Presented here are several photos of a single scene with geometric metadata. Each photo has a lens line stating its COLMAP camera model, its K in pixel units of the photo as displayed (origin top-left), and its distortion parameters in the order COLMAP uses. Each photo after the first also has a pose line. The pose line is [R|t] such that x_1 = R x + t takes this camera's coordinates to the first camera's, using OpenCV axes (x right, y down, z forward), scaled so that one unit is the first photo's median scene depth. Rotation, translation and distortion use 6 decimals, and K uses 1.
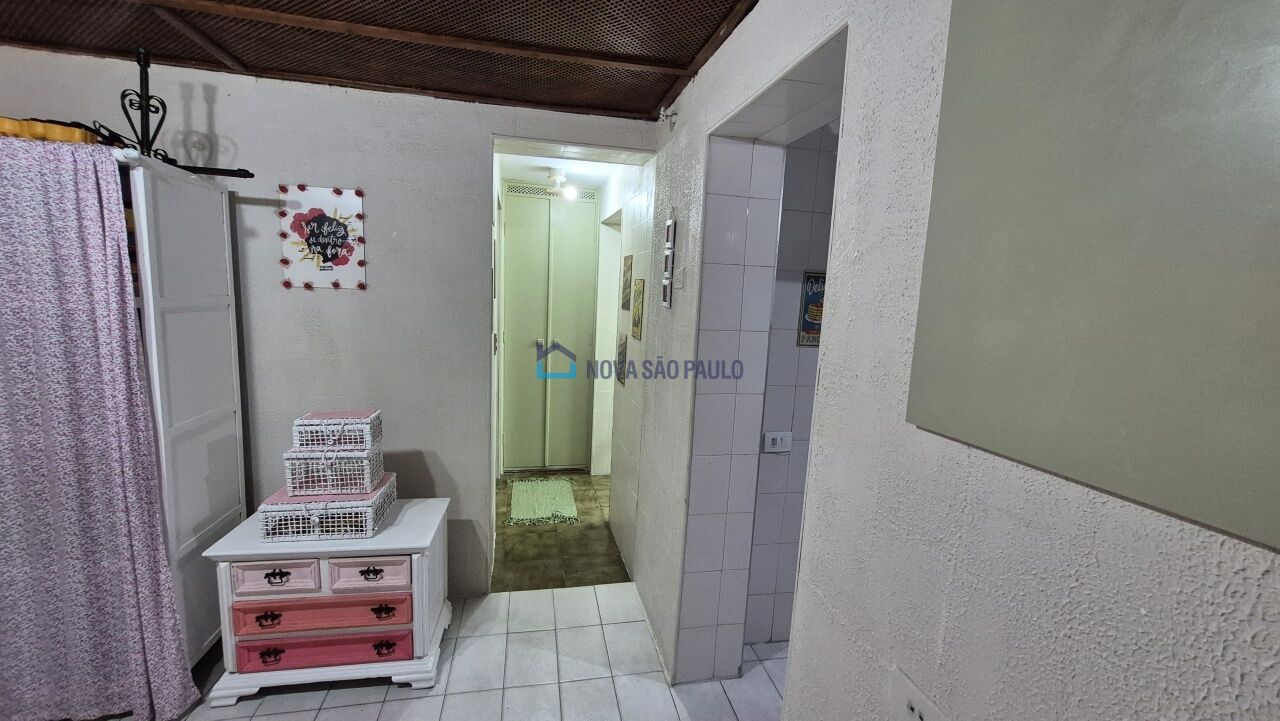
lens RADIAL K [[509.0, 0, 640.0], [0, 509.0, 360.5], [0, 0, 1]] dist [-0.000381, 0.000032]
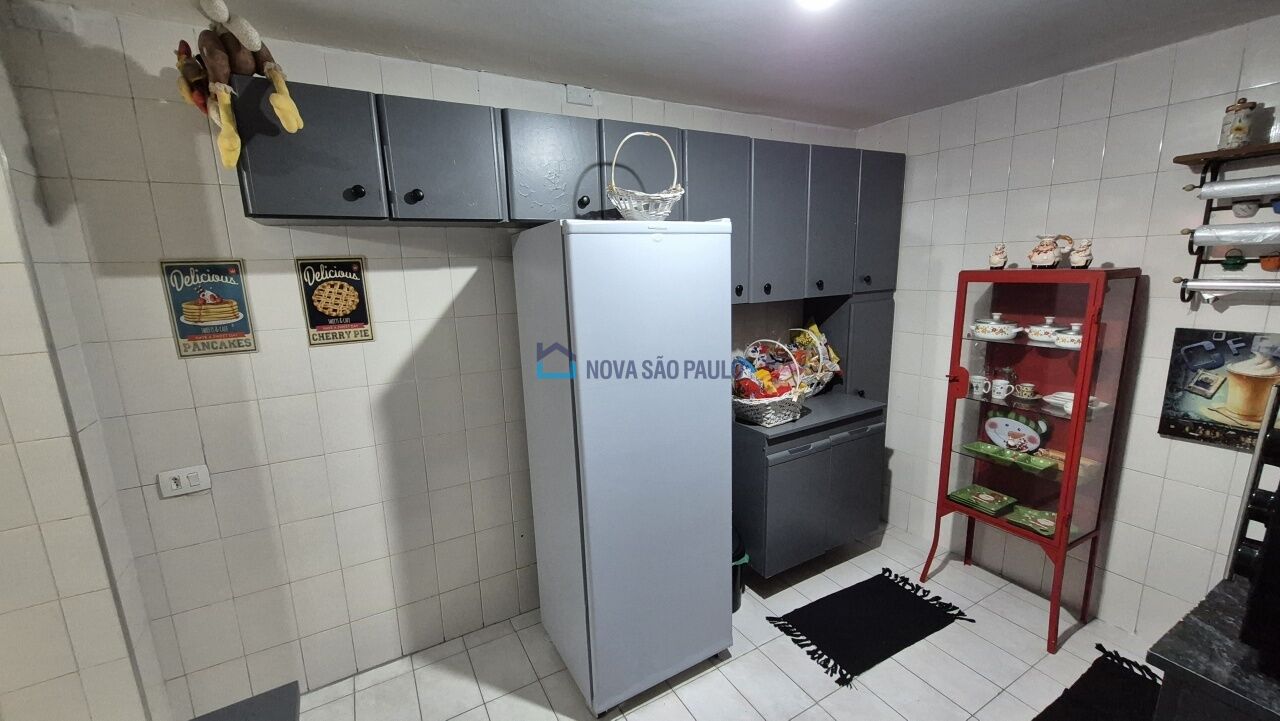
lens RADIAL K [[509.0, 0, 640.0], [0, 509.0, 360.5], [0, 0, 1]] dist [-0.000381, 0.000032]
pose [[0.948074, -0.129649, 0.290425, 0.749080], [0.120639, 0.991496, 0.048794, 0.022954], [-0.294282, -0.011224, 0.955653, 0.049791]]
